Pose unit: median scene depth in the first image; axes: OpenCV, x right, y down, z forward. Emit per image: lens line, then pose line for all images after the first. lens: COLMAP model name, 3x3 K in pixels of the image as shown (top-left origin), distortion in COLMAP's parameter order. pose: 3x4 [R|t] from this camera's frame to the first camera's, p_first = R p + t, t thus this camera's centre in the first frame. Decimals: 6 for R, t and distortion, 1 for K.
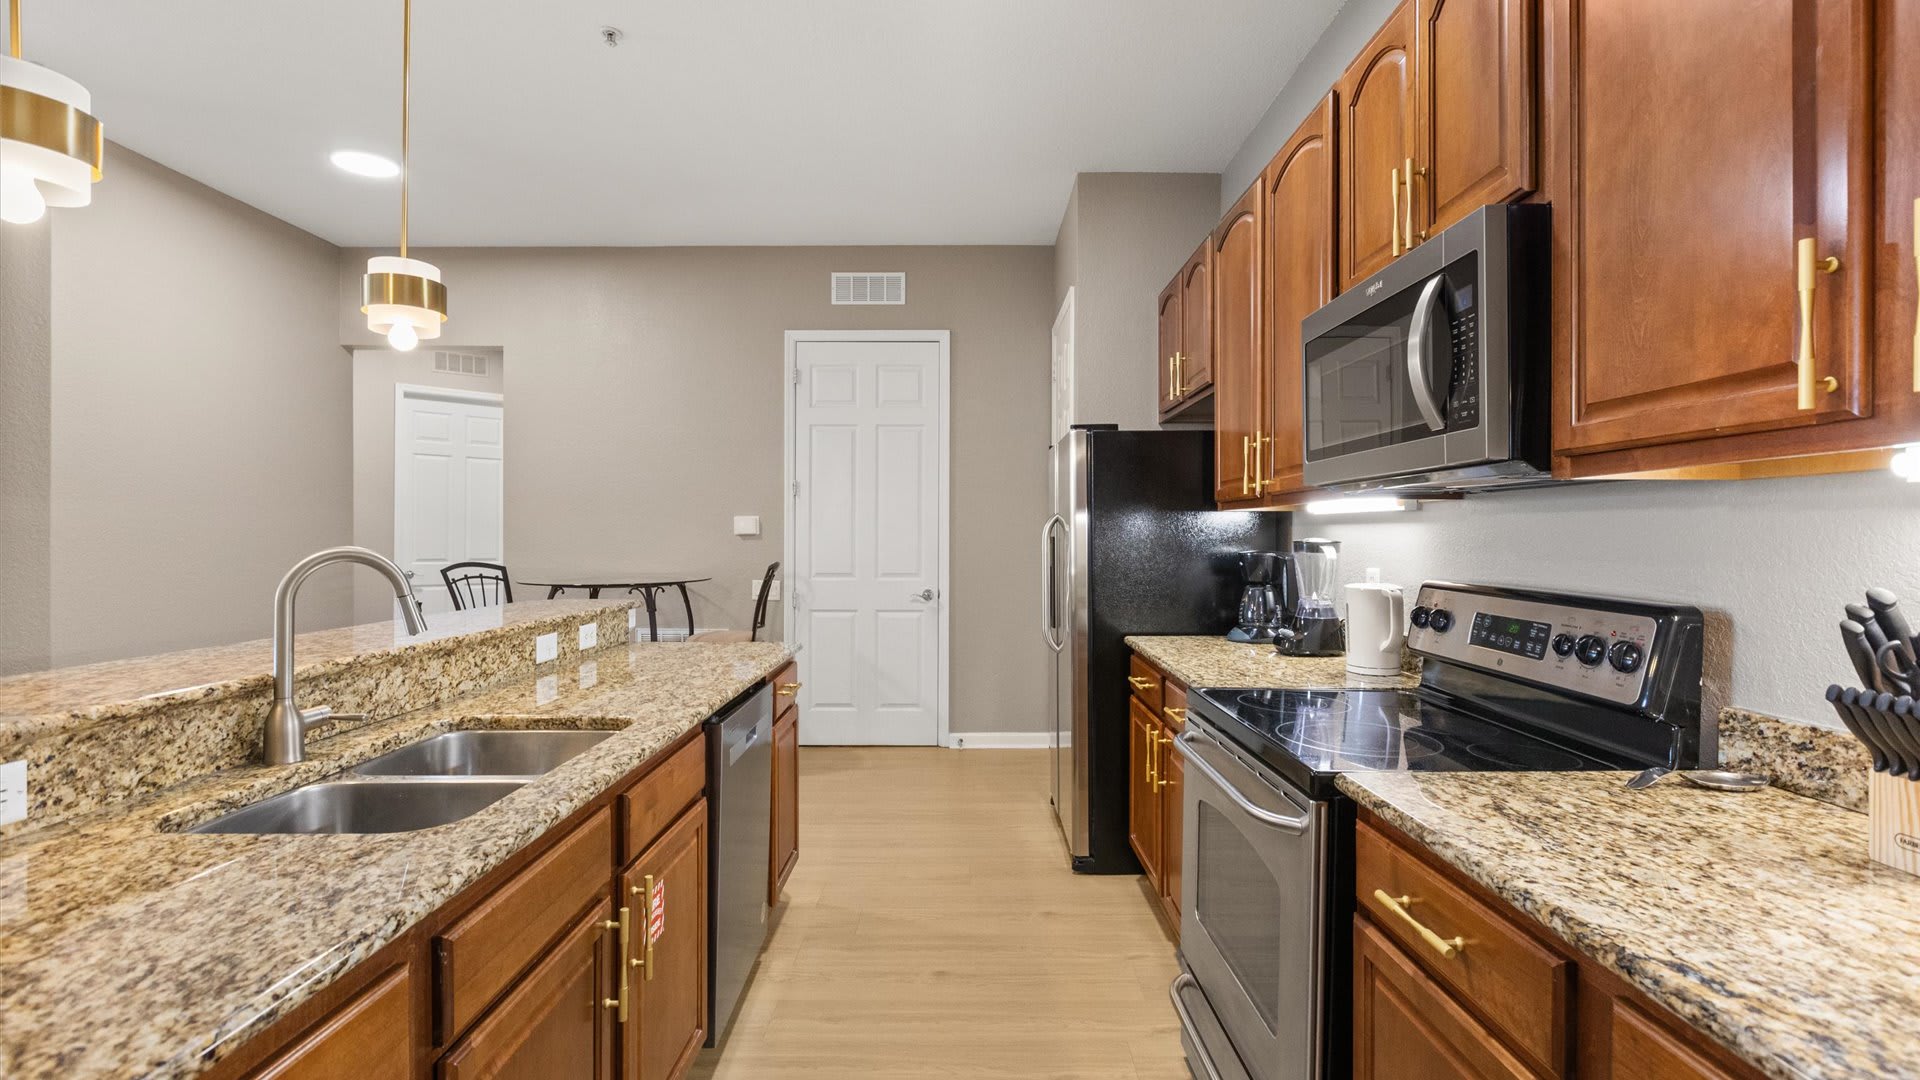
lens RADIAL K [[858.0, 0, 961.5], [0, 858.0, 536.5], [0, 0, 1]] dist [0.000503, 0.000077]
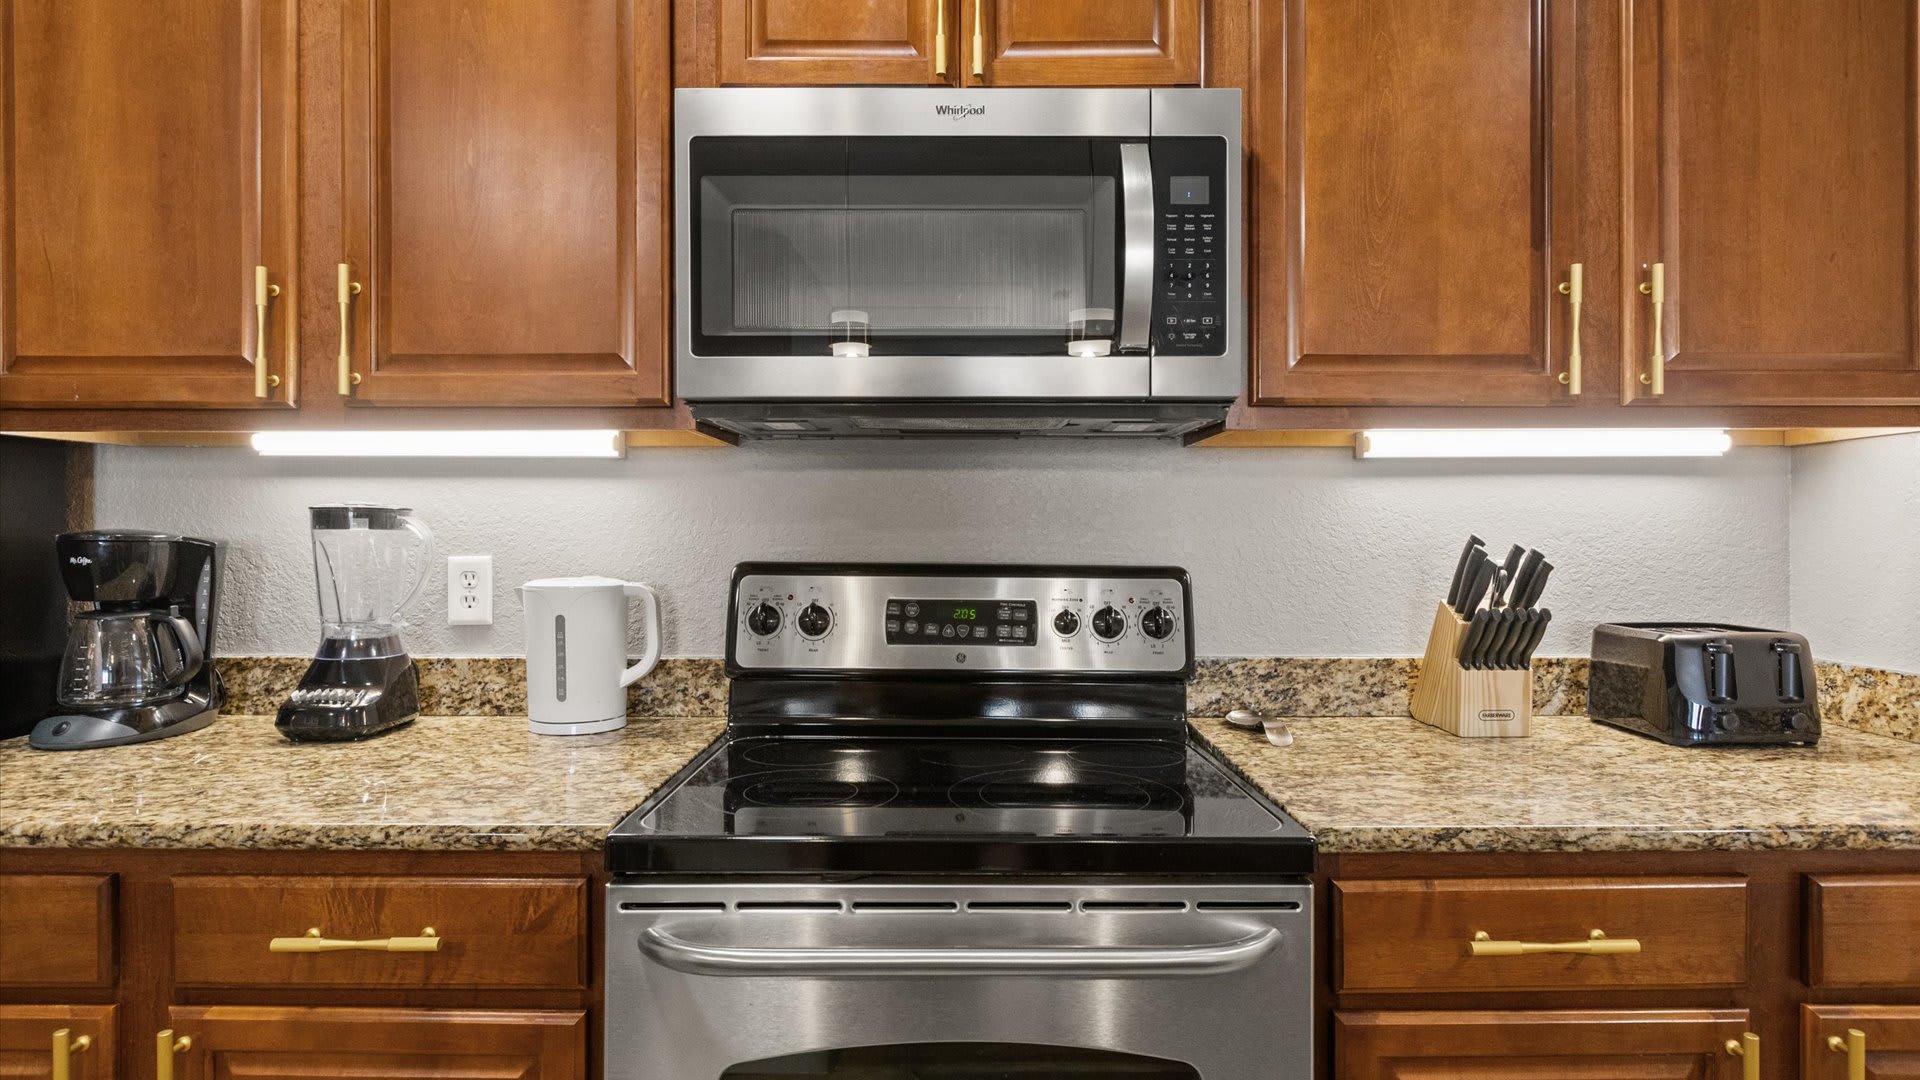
lens RADIAL K [[968.7, 0, 957.9], [0, 968.7, 539.7], [0, 0, 1]] dist [-0.001328, -0.000120]
pose [[0.009513, -0.003140, 0.999950, -0.339207], [0.000788, 0.999995, 0.003132, 0.046656], [-0.999954, 0.000758, 0.009516, 1.304550]]
